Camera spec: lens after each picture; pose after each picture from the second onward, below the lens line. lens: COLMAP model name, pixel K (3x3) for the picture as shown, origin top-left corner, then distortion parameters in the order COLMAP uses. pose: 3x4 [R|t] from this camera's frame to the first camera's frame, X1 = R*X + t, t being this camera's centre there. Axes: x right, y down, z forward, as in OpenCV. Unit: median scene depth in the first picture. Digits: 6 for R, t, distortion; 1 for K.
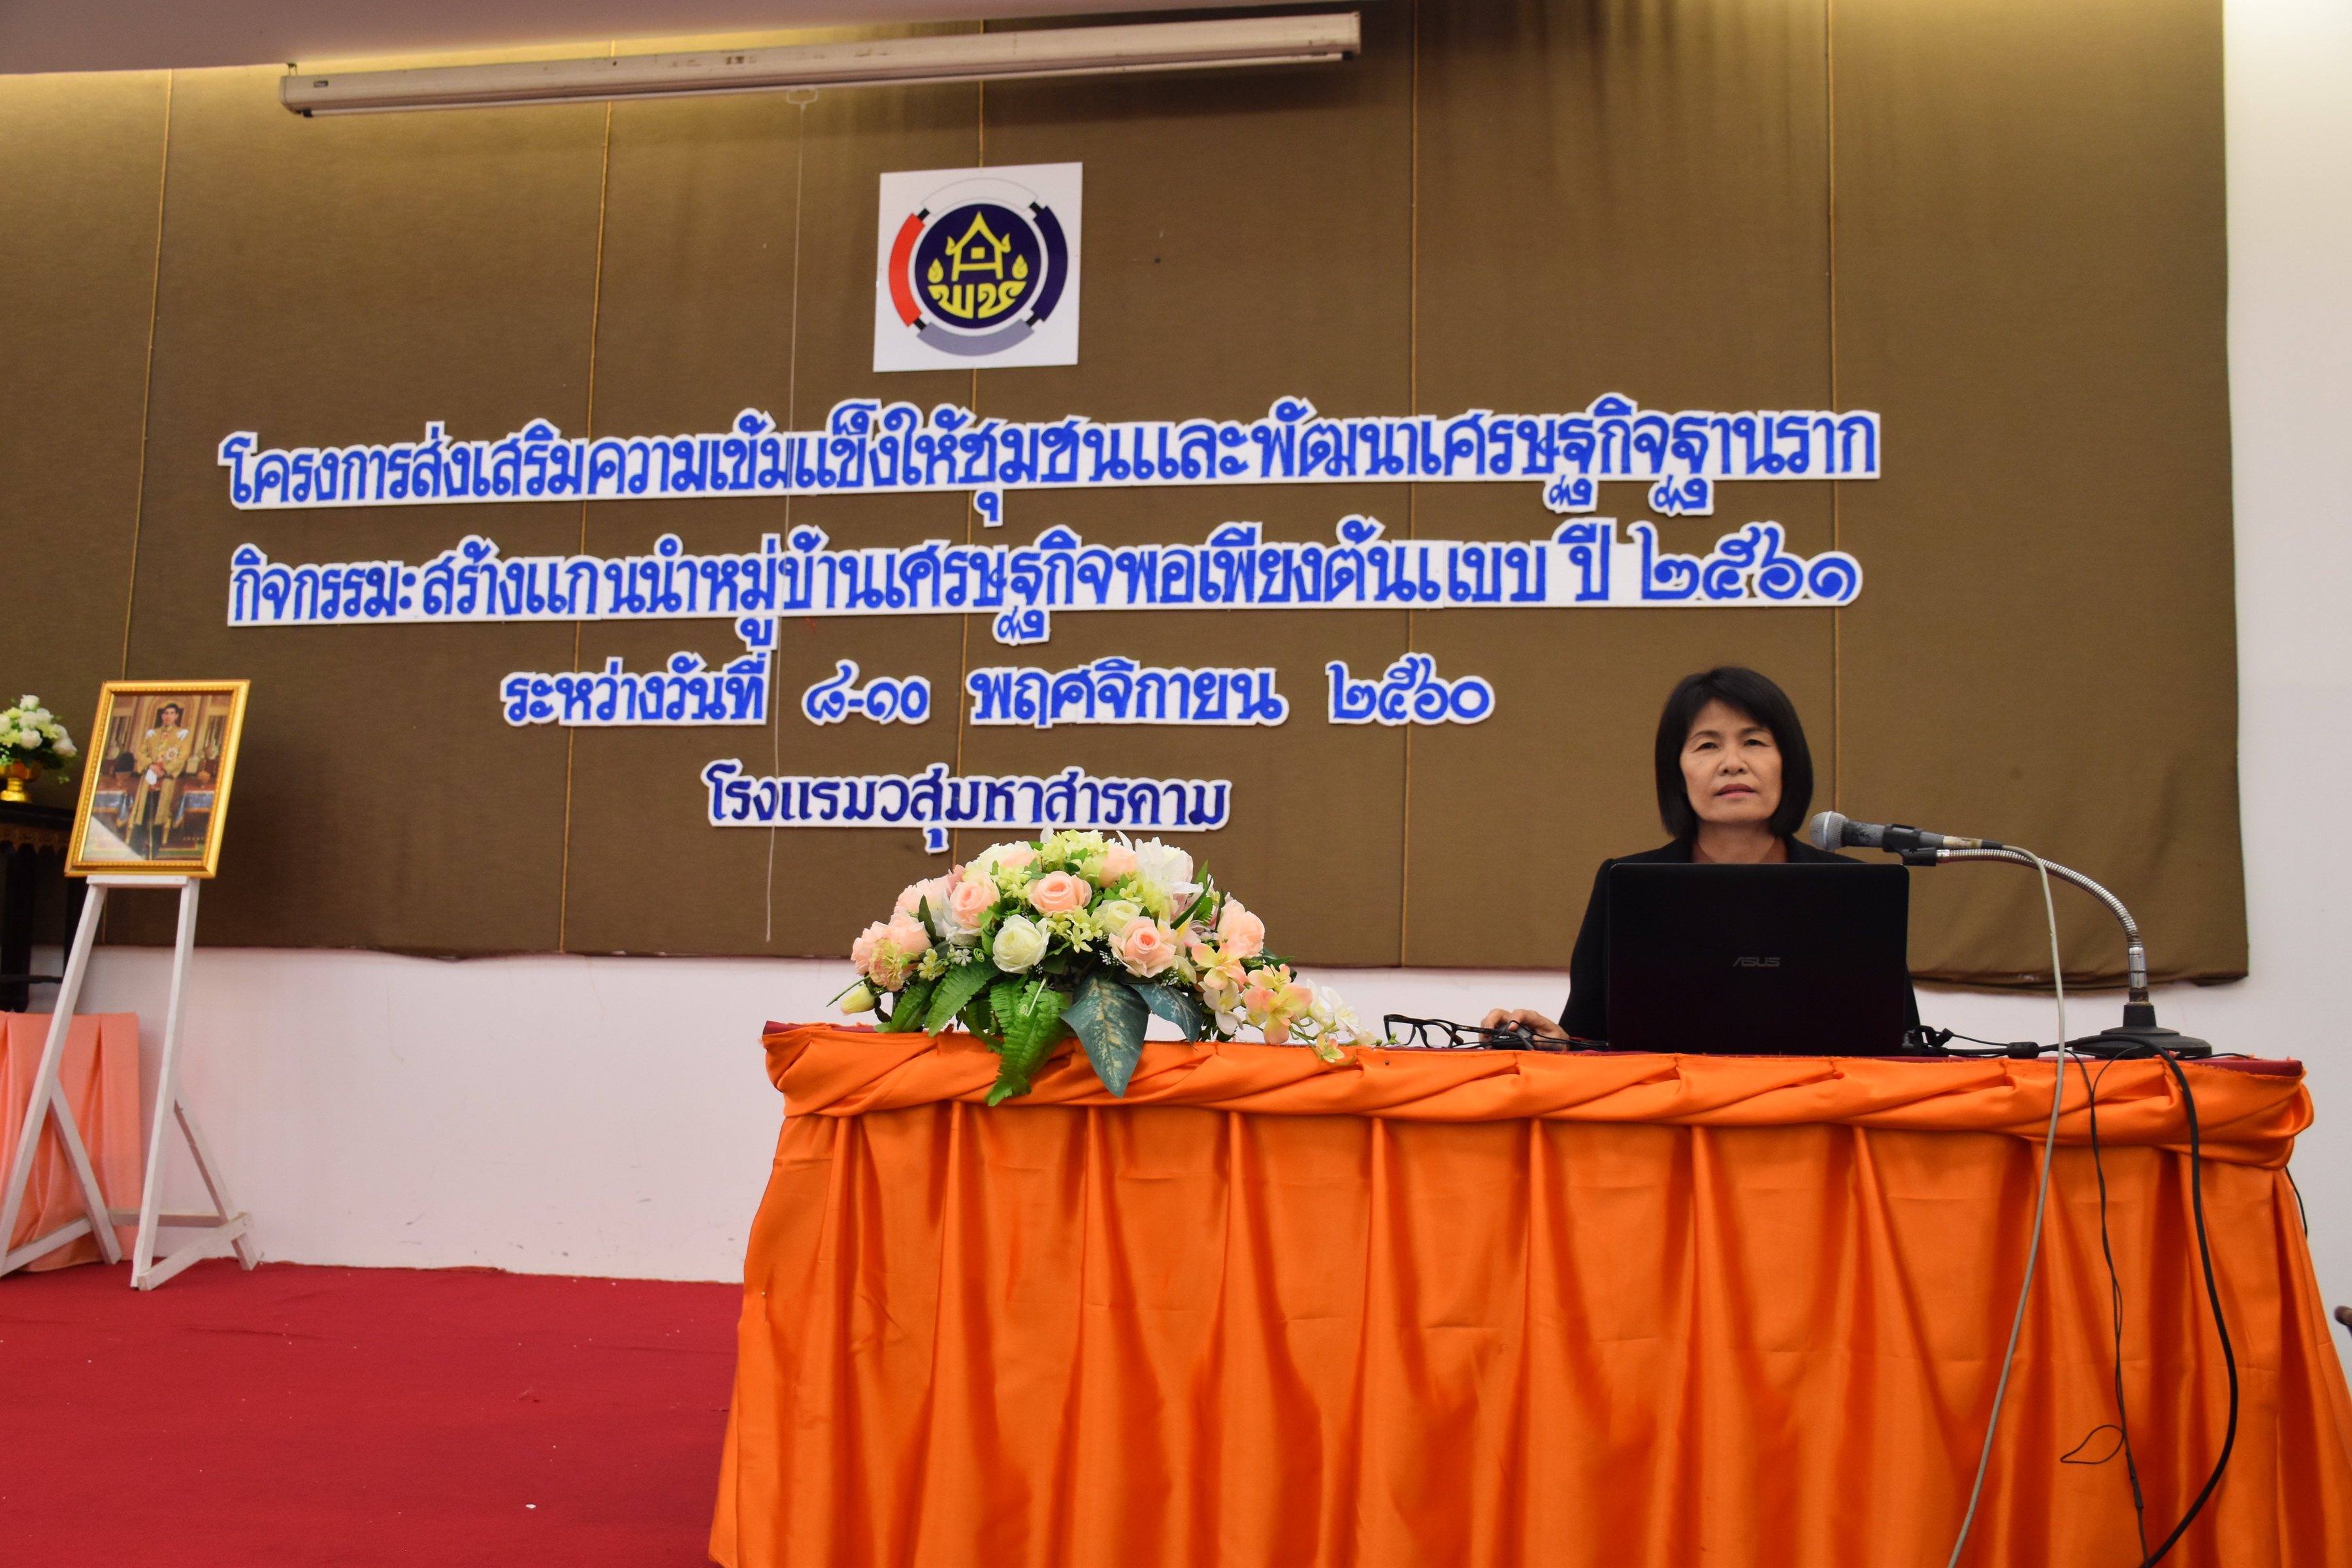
lens RADIAL K [[2196.0, 0, 1187.5], [0, 2196.0, 791.7], [0, 0, 1]] dist [-0.029570, 0.000000]
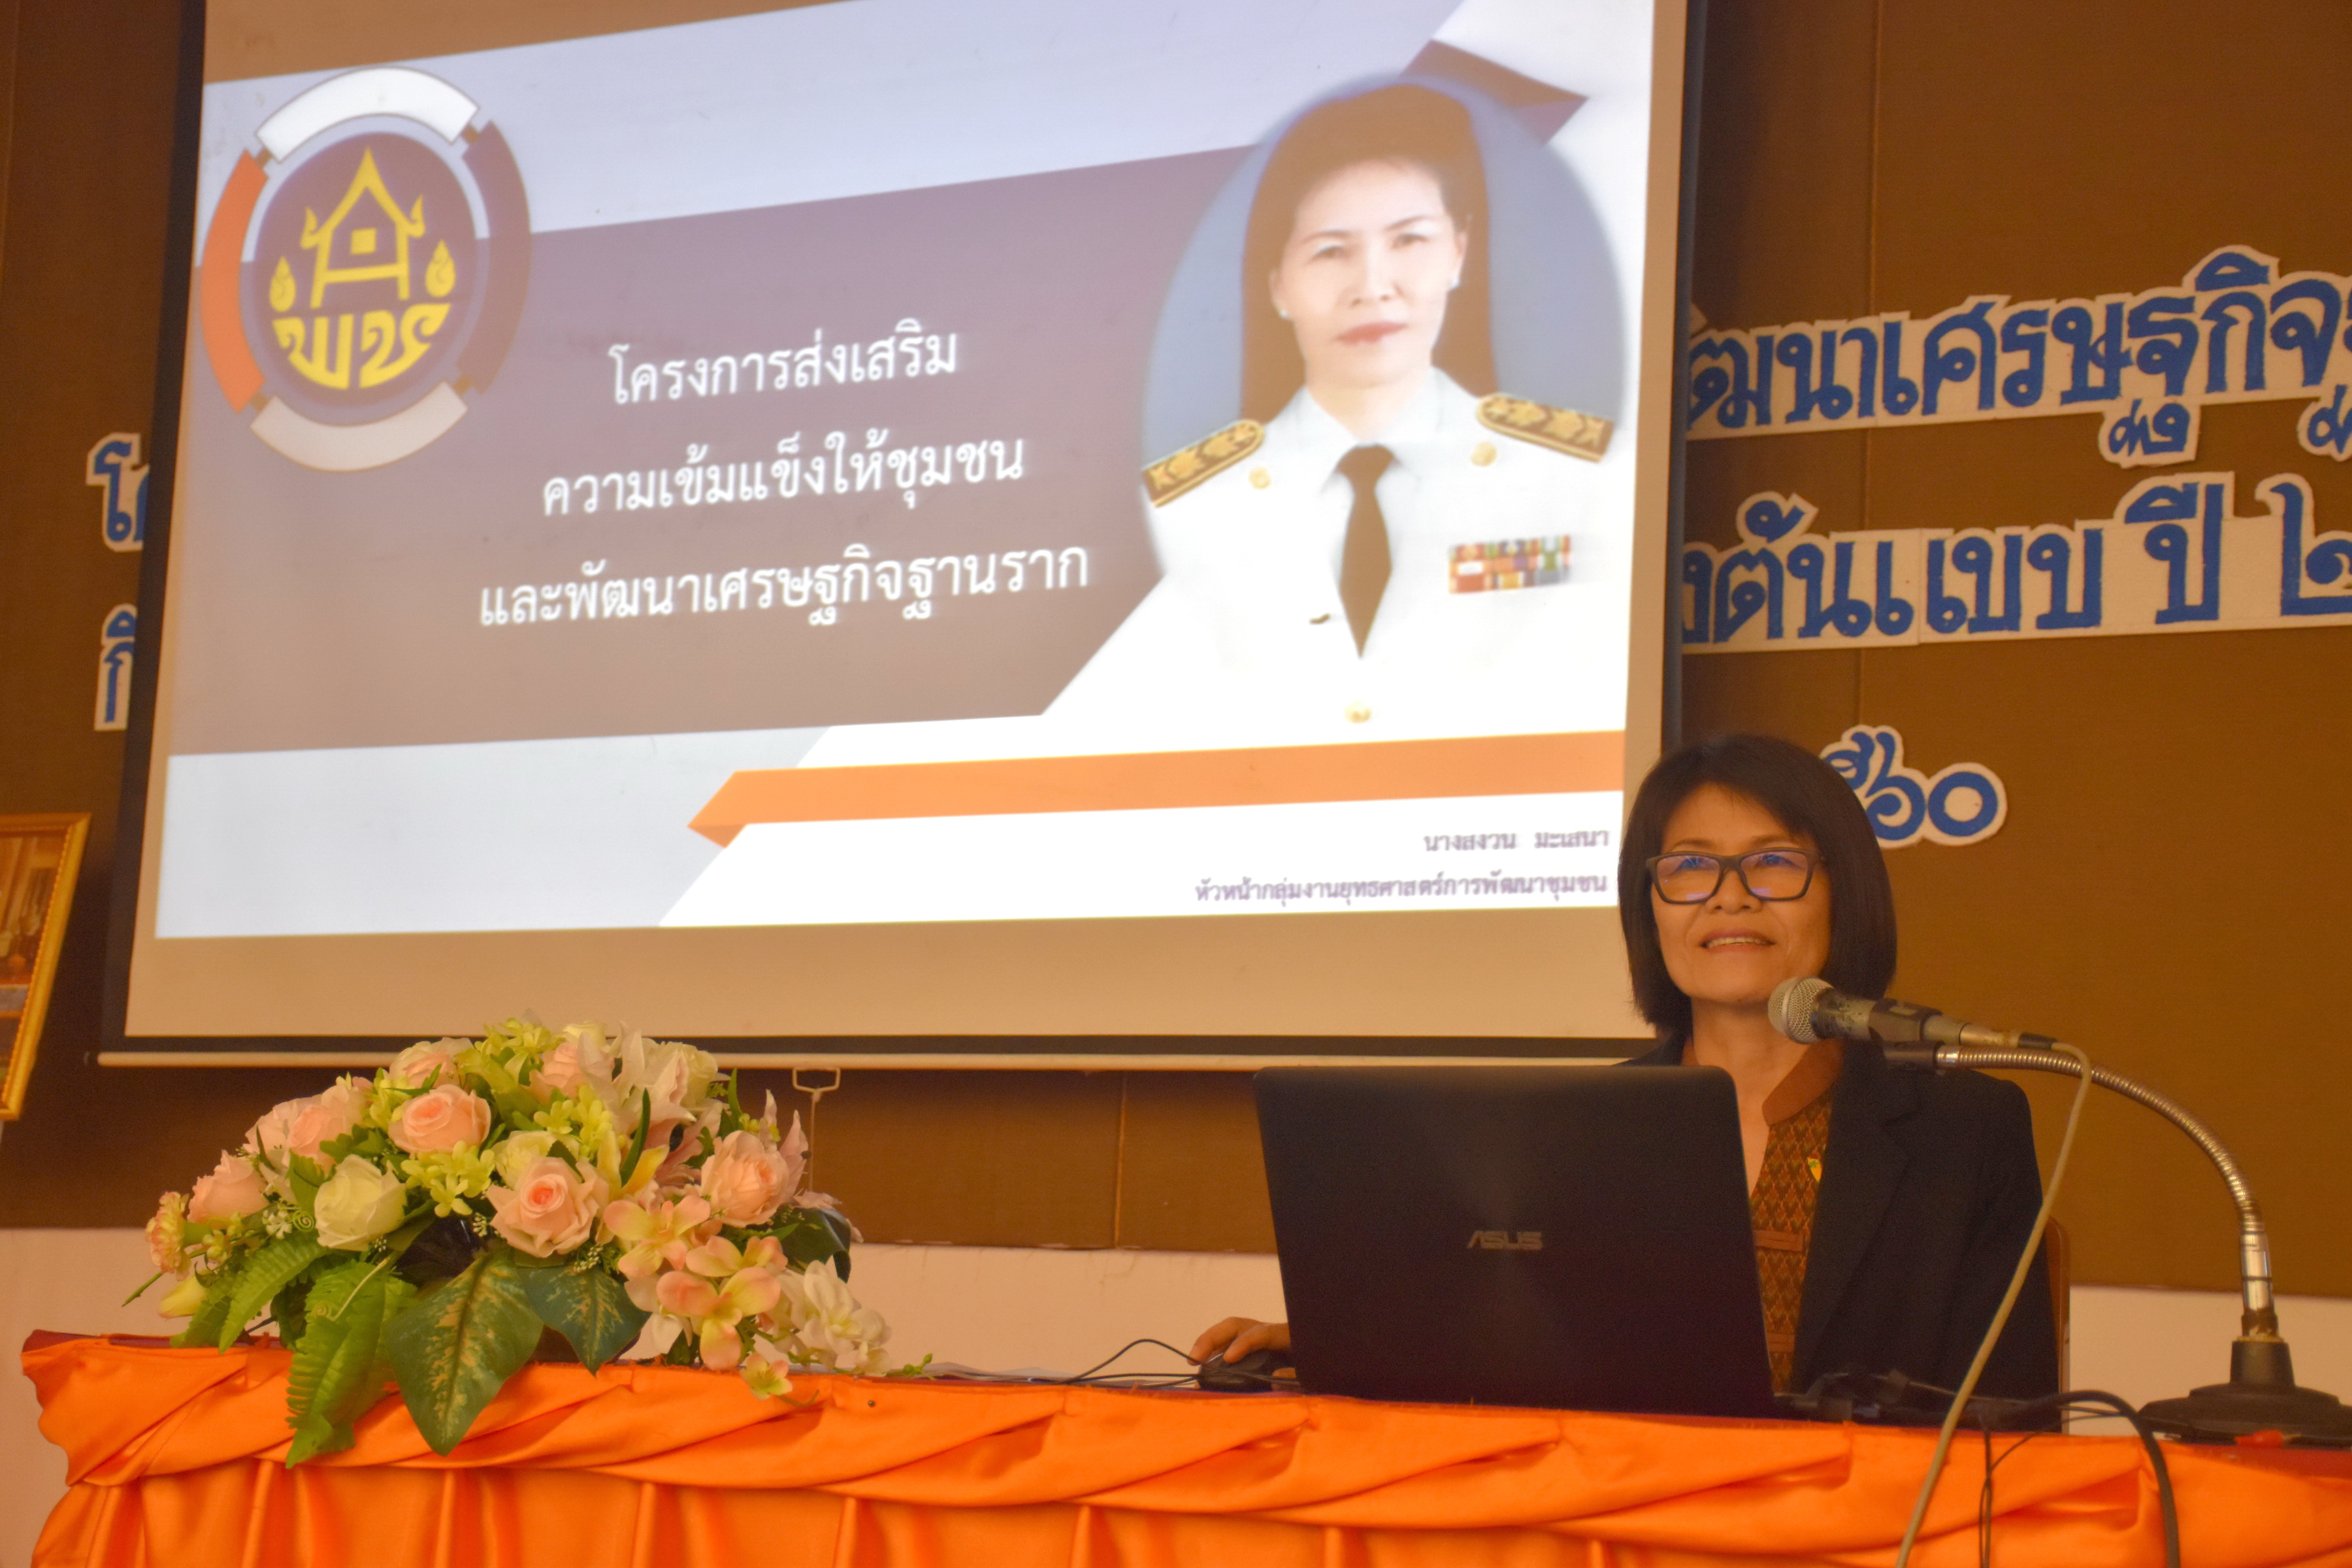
lens RADIAL K [[3683.7, 0, 1145.4], [0, 3683.7, 794.5], [0, 0, 1]] dist [0.308296, 0.000000]
pose [[0.961097, -0.022130, -0.275322, 0.191889], [0.008327, 0.998654, -0.051203, 0.003703], [0.276084, 0.046919, 0.959988, 0.007139]]
